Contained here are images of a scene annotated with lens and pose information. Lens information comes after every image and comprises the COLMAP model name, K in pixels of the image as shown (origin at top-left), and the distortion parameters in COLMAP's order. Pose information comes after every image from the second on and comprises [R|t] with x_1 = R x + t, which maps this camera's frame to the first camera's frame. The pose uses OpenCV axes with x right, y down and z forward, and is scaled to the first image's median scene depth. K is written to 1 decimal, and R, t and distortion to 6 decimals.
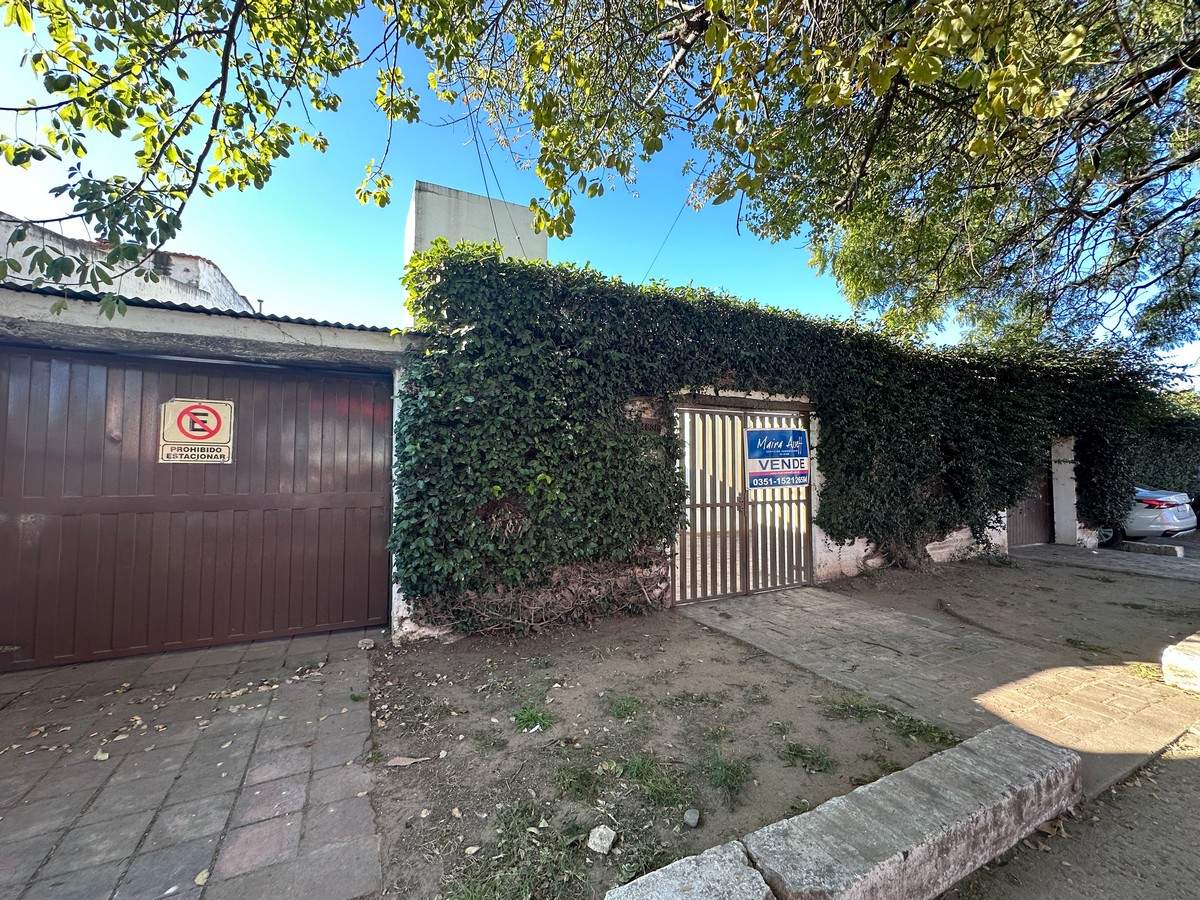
lens RADIAL K [[479.6, 0, 597.1], [0, 479.6, 447.6], [0, 0, 1]] dist [-0.004491, 0.000757]
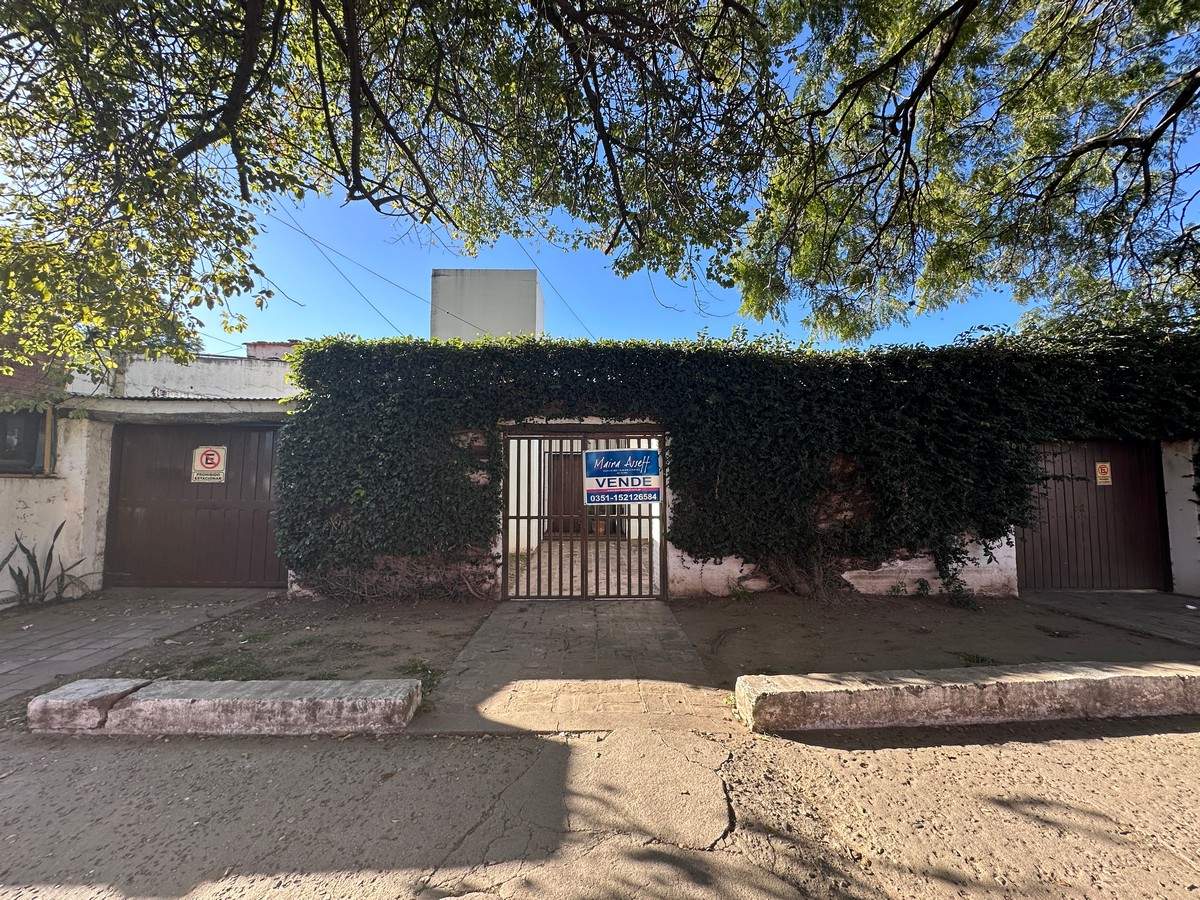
lens RADIAL K [[479.6, 0, 602.5], [0, 479.6, 448.7], [0, 0, 1]] dist [-0.004491, 0.000757]
pose [[0.908377, -0.029569, -0.417106, 0.877435], [0.016502, 0.999255, -0.034900, -0.004213], [0.417827, 0.024820, 0.908188, -0.006021]]
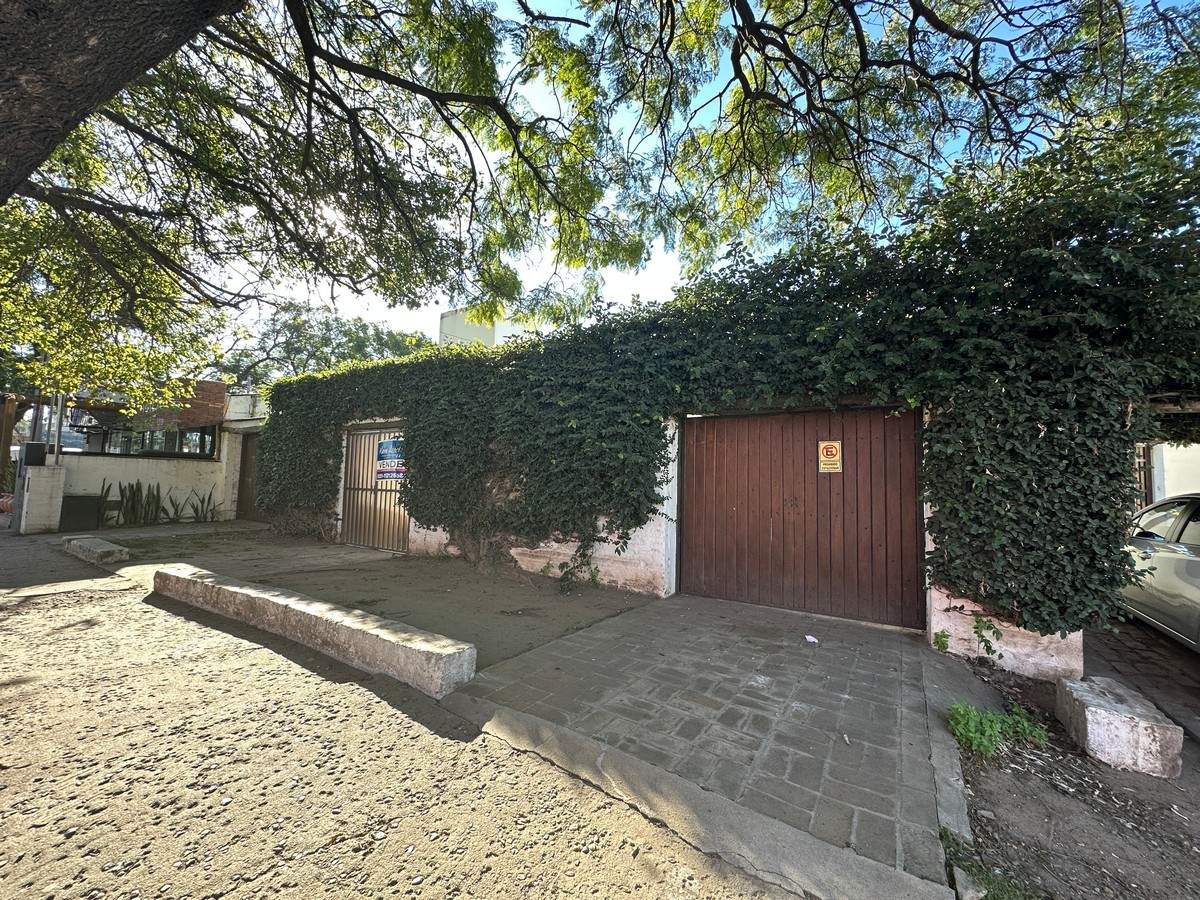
lens RADIAL K [[479.6, 0, 601.5], [0, 479.6, 450.6], [0, 0, 1]] dist [-0.004491, 0.000757]
pose [[0.518544, -0.043973, -0.853919, 2.159601], [0.005805, 0.998835, -0.047910, 0.072902], [0.855031, 0.019887, 0.518195, 0.872147]]
